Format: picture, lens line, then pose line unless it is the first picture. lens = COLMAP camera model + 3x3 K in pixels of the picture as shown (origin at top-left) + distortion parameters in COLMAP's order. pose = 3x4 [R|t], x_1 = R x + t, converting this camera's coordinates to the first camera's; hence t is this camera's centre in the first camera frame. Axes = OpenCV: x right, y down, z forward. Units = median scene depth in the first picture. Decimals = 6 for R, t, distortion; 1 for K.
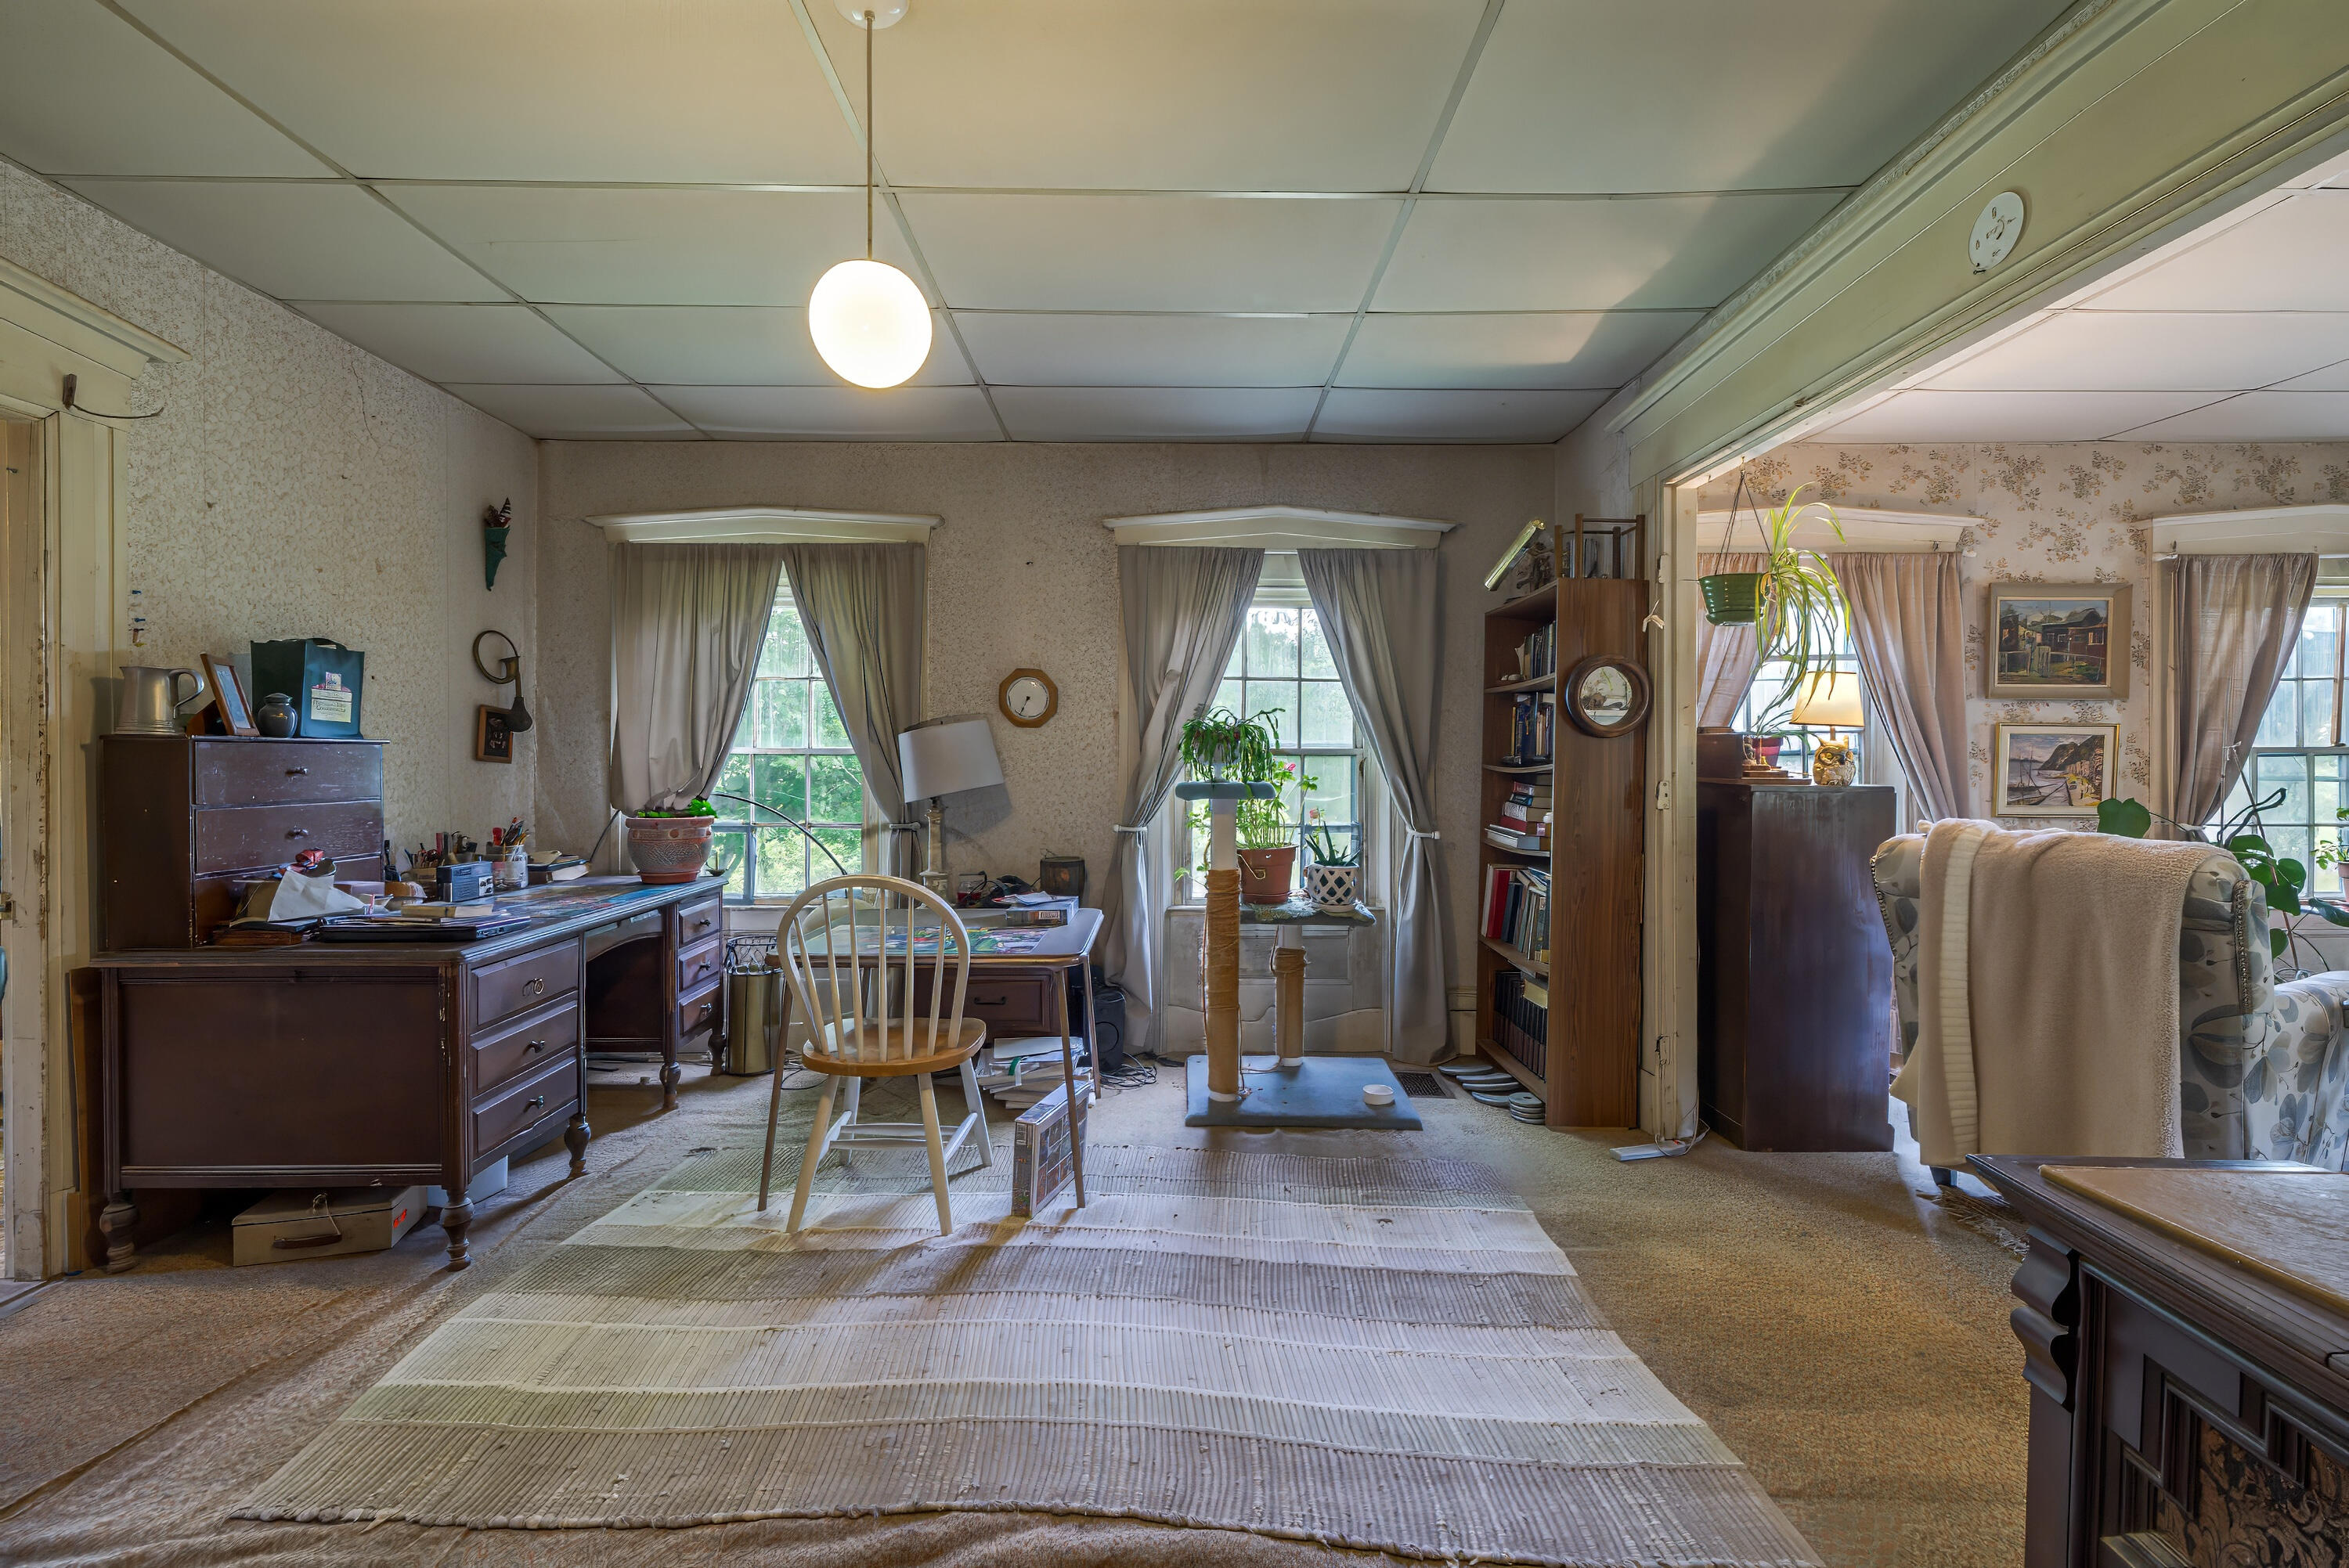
lens RADIAL K [[1003.4, 0, 1170.1], [0, 1003.4, 775.9], [0, 0, 1]] dist [0.000081, -0.000027]
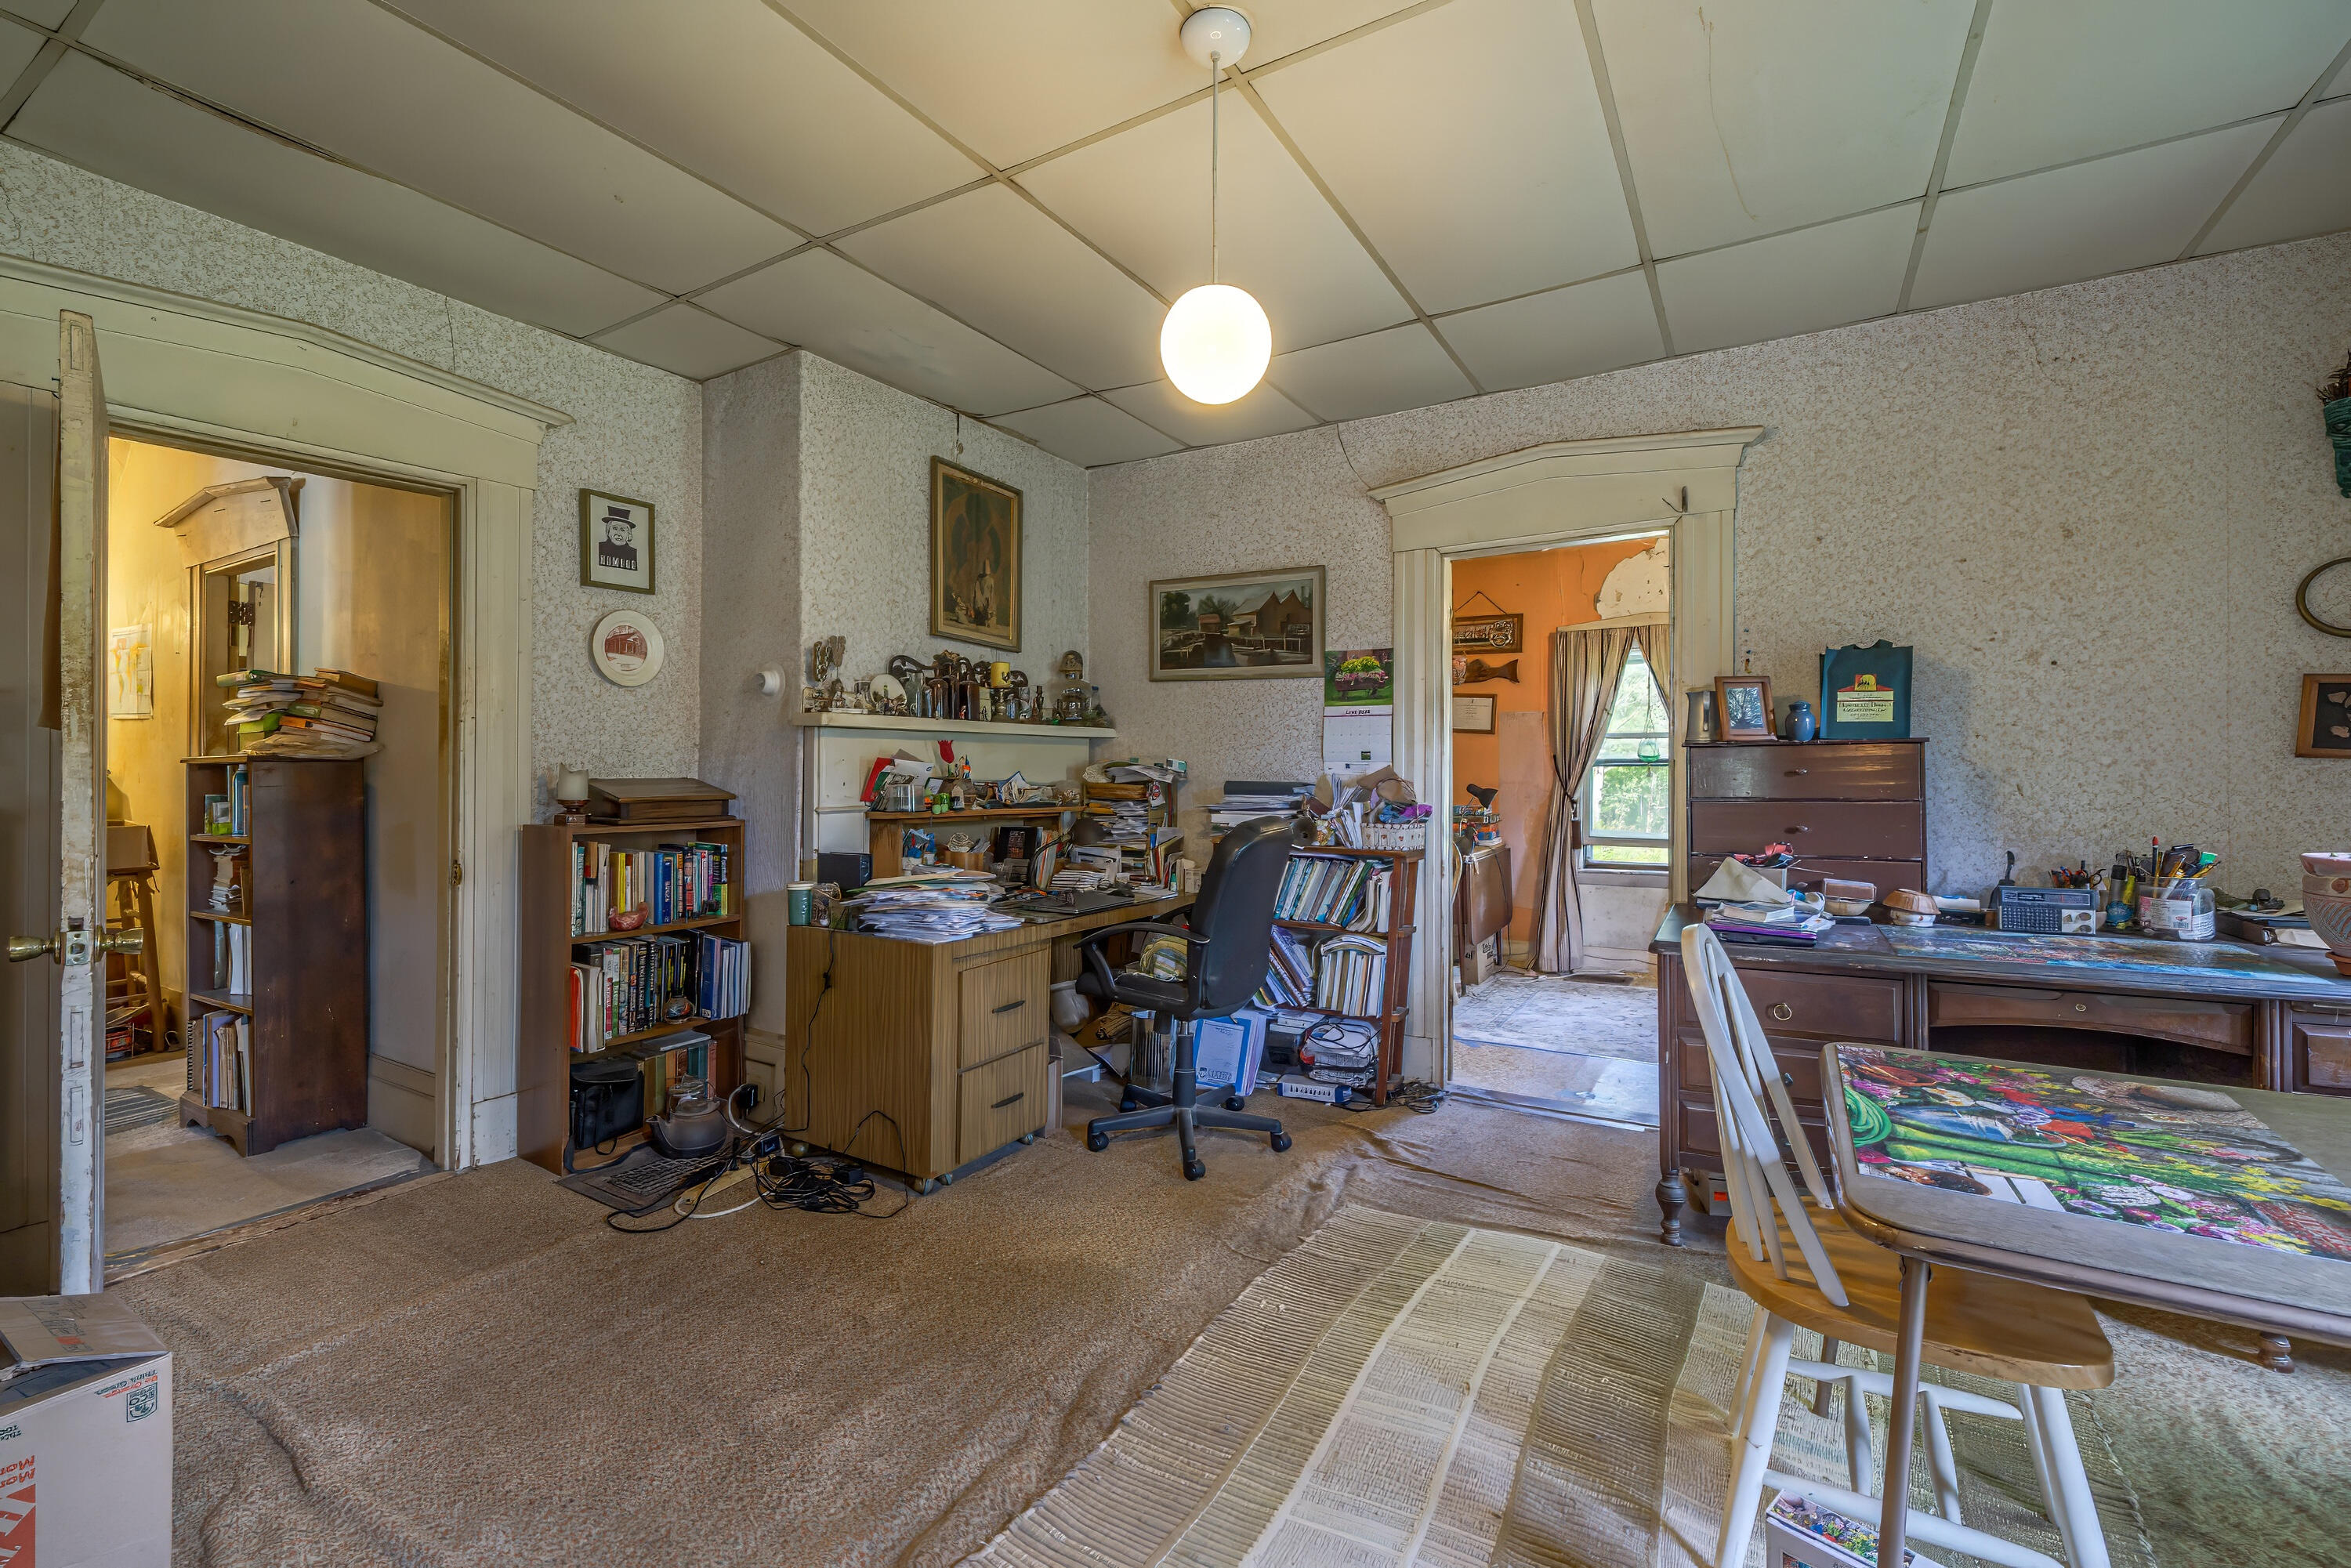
lens RADIAL K [[1004.3, 0, 1171.0], [0, 1004.3, 775.8], [0, 0, 1]] dist [0.000081, -0.000027]
pose [[-0.530504, -0.005390, -0.847665, 0.397839], [-0.011616, 0.999932, 0.000911, 0.007011], [0.847603, 0.010330, -0.530531, 0.981331]]
